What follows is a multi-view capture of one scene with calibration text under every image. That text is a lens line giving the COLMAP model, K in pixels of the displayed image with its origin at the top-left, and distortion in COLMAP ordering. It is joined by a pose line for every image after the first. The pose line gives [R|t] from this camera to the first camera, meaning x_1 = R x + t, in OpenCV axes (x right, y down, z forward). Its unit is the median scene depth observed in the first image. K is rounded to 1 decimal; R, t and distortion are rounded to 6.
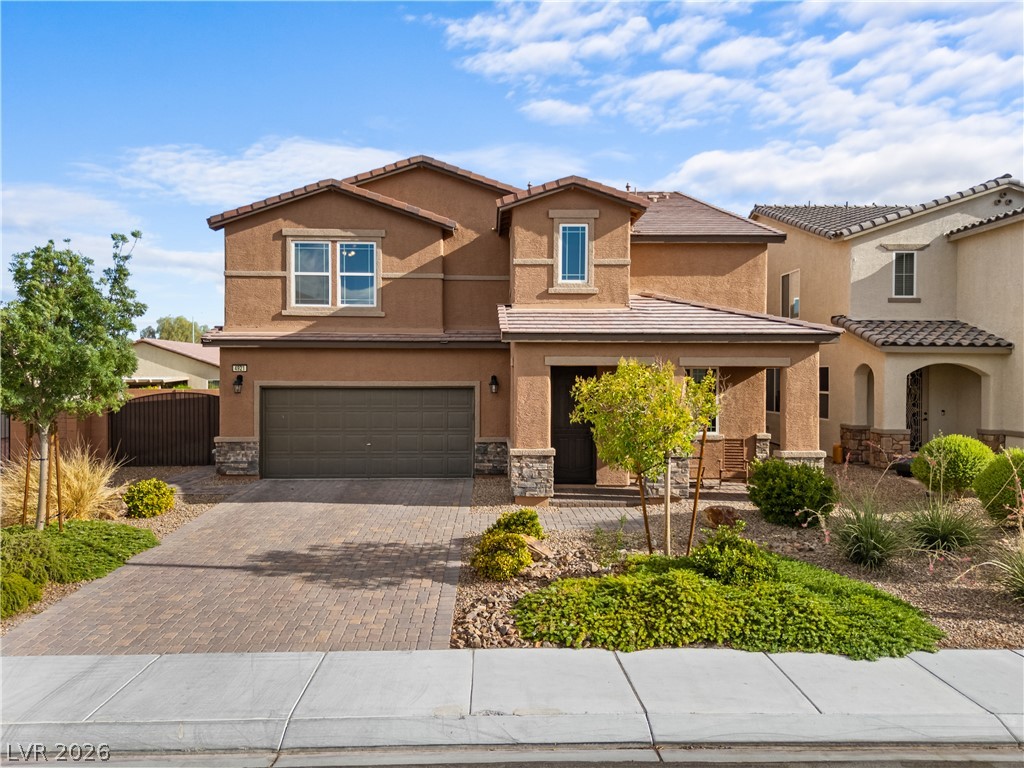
lens RADIAL K [[763.7, 0, 513.1], [0, 763.7, 381.4], [0, 0, 1]] dist [0.065543, -0.053736]
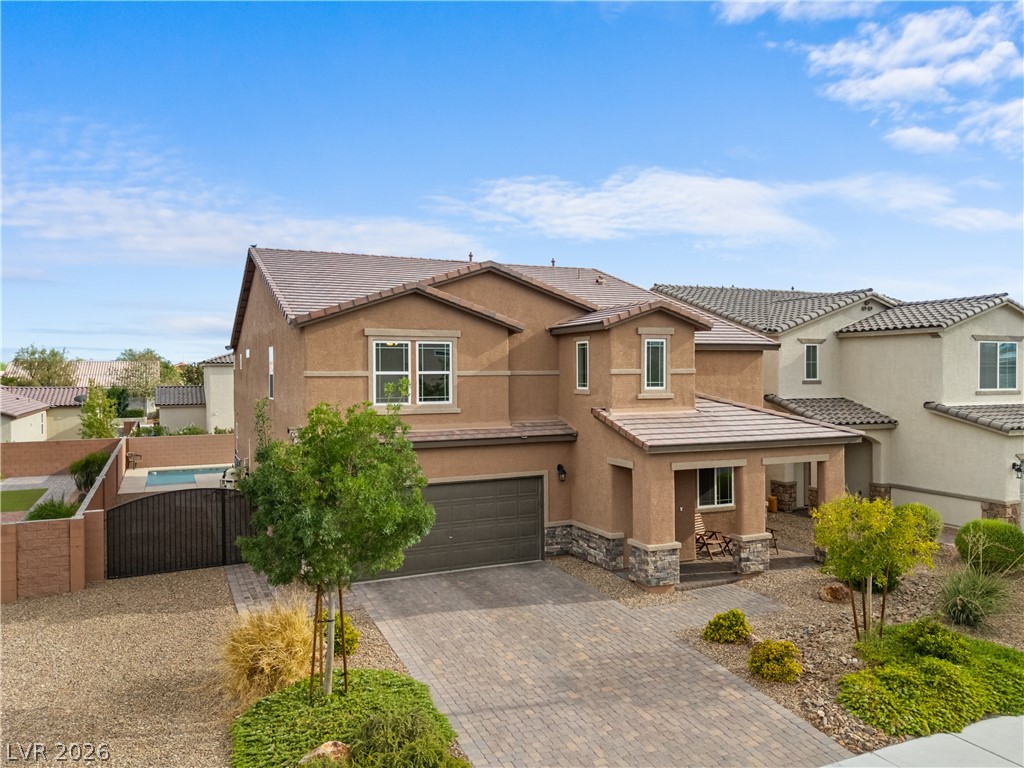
lens RADIAL K [[763.7, 0, 513.1], [0, 763.7, 381.4], [0, 0, 1]] dist [0.065543, -0.053736]
pose [[0.918970, -0.012868, 0.394117, -0.518276], [0.010336, 0.999910, 0.008547, -0.137575], [-0.394191, -0.003781, 0.919021, 0.014364]]
